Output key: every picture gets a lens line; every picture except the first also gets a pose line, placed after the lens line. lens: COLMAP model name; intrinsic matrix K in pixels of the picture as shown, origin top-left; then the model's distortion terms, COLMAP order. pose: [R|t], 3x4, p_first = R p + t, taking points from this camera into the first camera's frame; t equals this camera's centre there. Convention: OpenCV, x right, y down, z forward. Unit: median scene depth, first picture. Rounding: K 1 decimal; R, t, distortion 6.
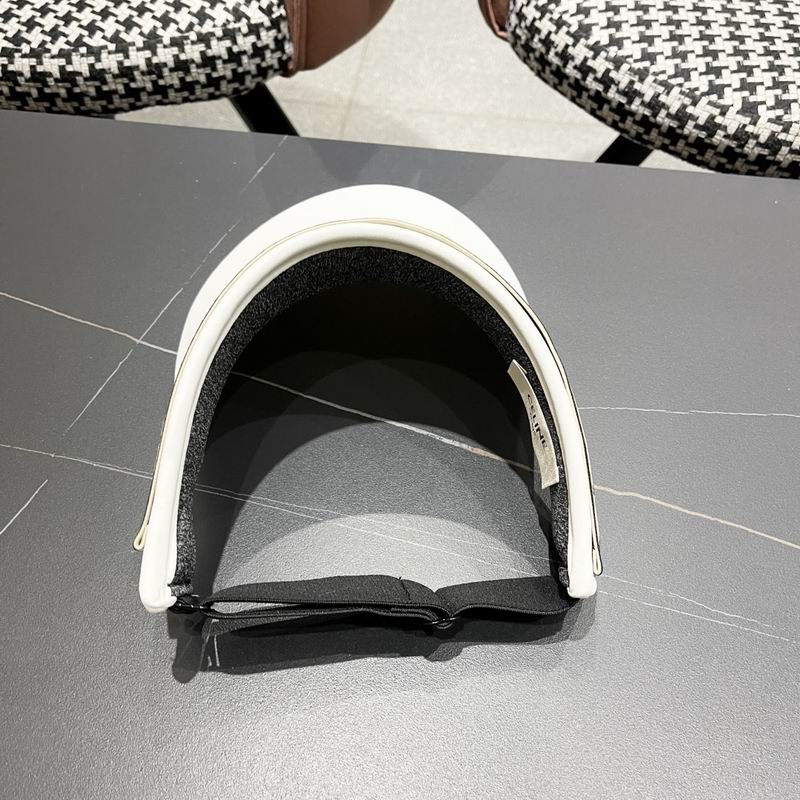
lens RADIAL K [[856.9, 0, 401.6], [0, 856.9, 413.7], [0, 0, 1]] dist [0.021280, 0.000000]
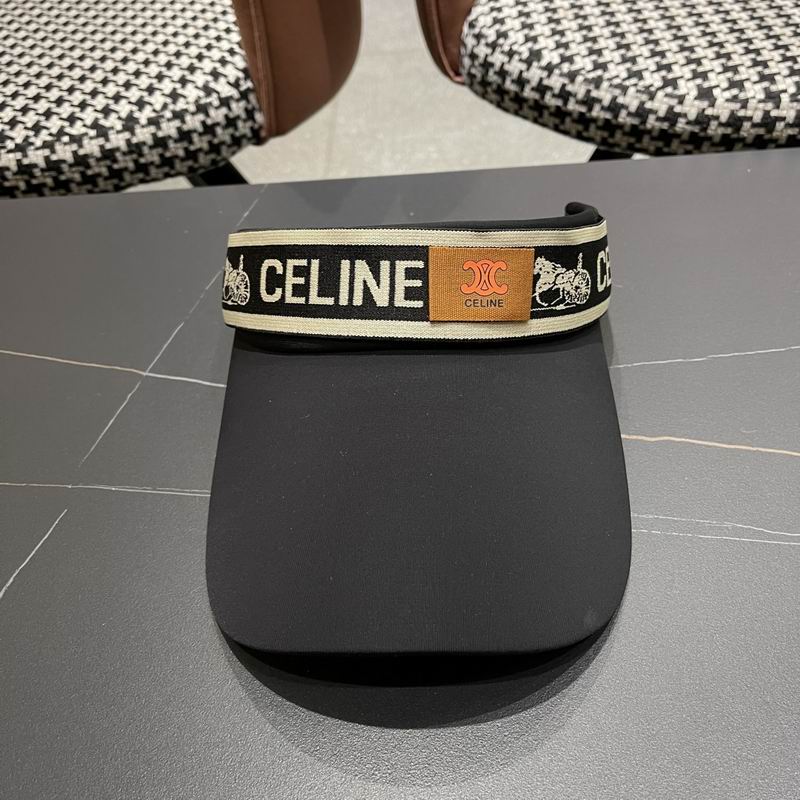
lens RADIAL K [[856.9, 0, 396.5], [0, 856.9, 398.2], [0, 0, 1]] dist [0.021280, 0.000000]
pose [[0.989930, -0.141483, 0.004523, -0.019920], [0.140513, 0.978268, -0.152472, 0.101336], [0.017148, 0.151572, 0.988297, 0.019605]]
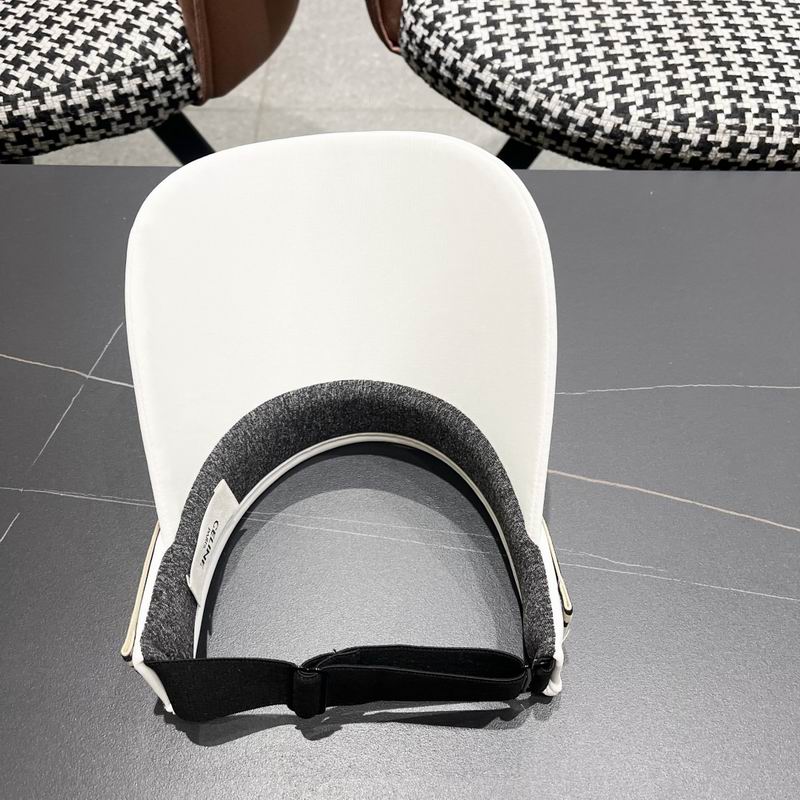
lens RADIAL K [[856.9, 0, 400.1], [0, 856.9, 412.6], [0, 0, 1]] dist [0.021280, 0.000000]
pose [[0.992993, -0.100860, 0.061578, 0.011464], [0.099534, 0.994739, 0.024238, -0.018932], [-0.063699, -0.017939, 0.997808, -0.084861]]
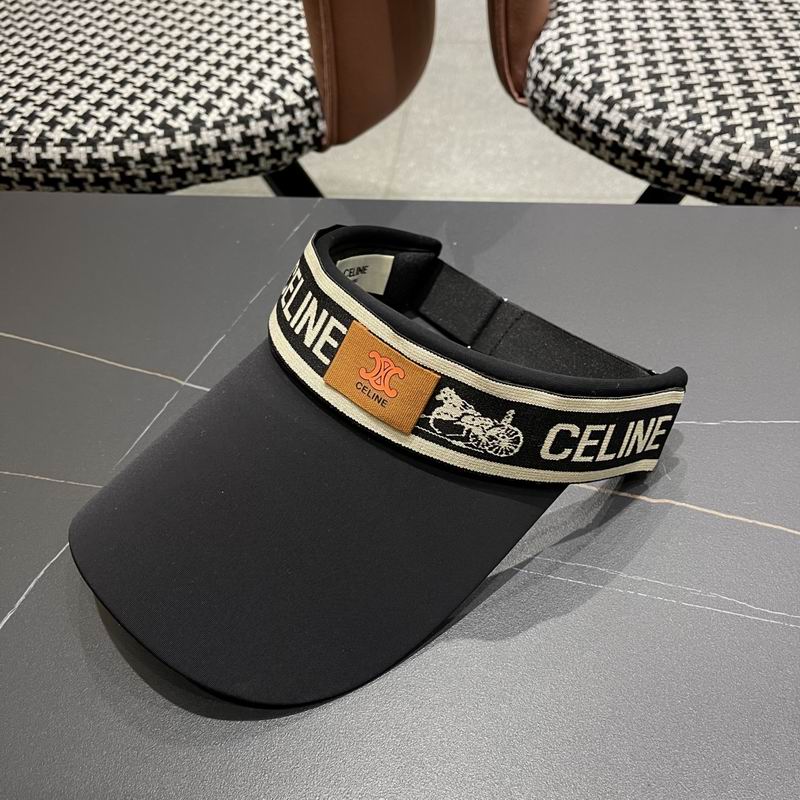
lens RADIAL K [[856.9, 0, 400.5], [0, 856.9, 409.7], [0, 0, 1]] dist [0.021280, 0.000000]
pose [[0.997103, -0.046800, -0.059955, 0.015461], [0.039535, 0.992334, -0.117091, 0.060870], [0.064975, 0.114382, 0.991310, -0.017453]]
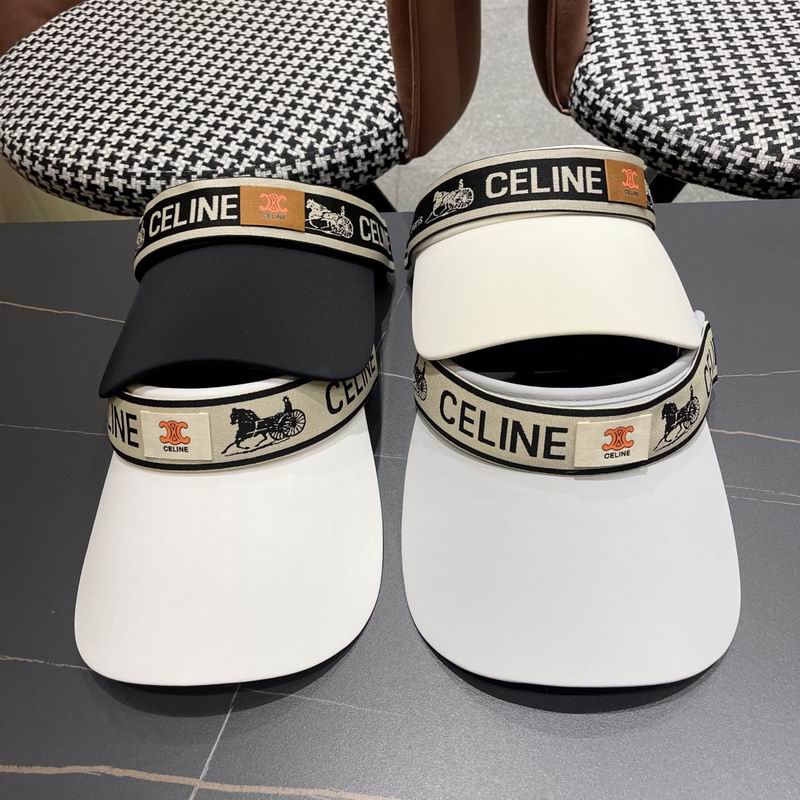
lens RADIAL K [[856.9, 0, 388.2], [0, 856.9, 405.4], [0, 0, 1]] dist [0.021280, 0.000000]
pose [[0.993172, -0.112882, -0.029446, -0.176276], [0.111130, 0.992251, -0.055571, 0.041404], [0.035491, 0.051919, 0.998020, -0.298902]]
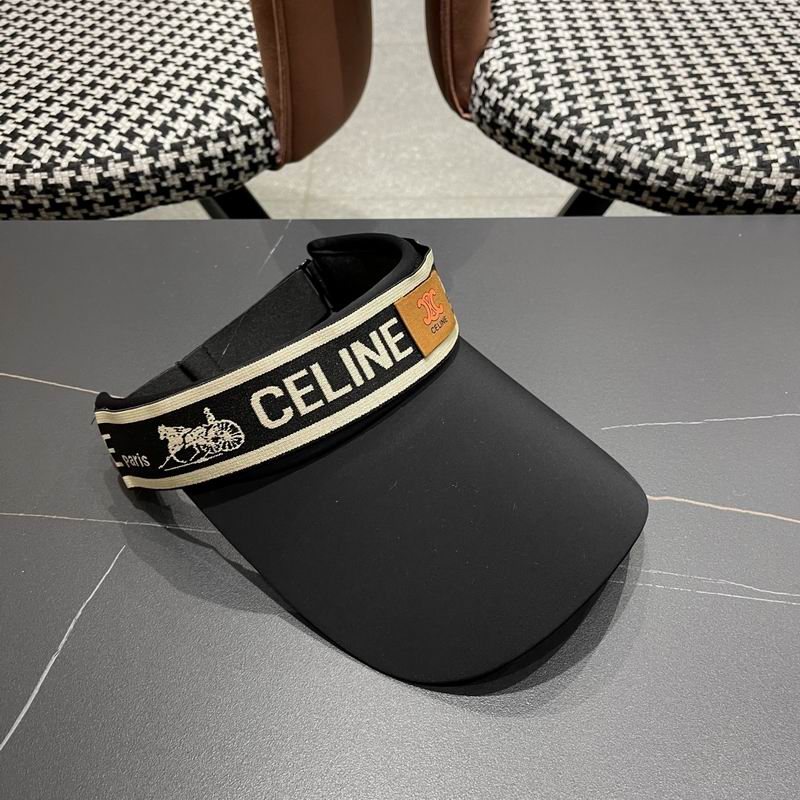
lens RADIAL K [[856.9, 0, 398.5], [0, 856.9, 407.5], [0, 0, 1]] dist [0.021280, 0.000000]
pose [[0.992951, -0.103903, 0.057032, -0.079411], [0.109426, 0.988515, -0.104232, 0.037053], [-0.045547, 0.109738, 0.992916, -0.053332]]
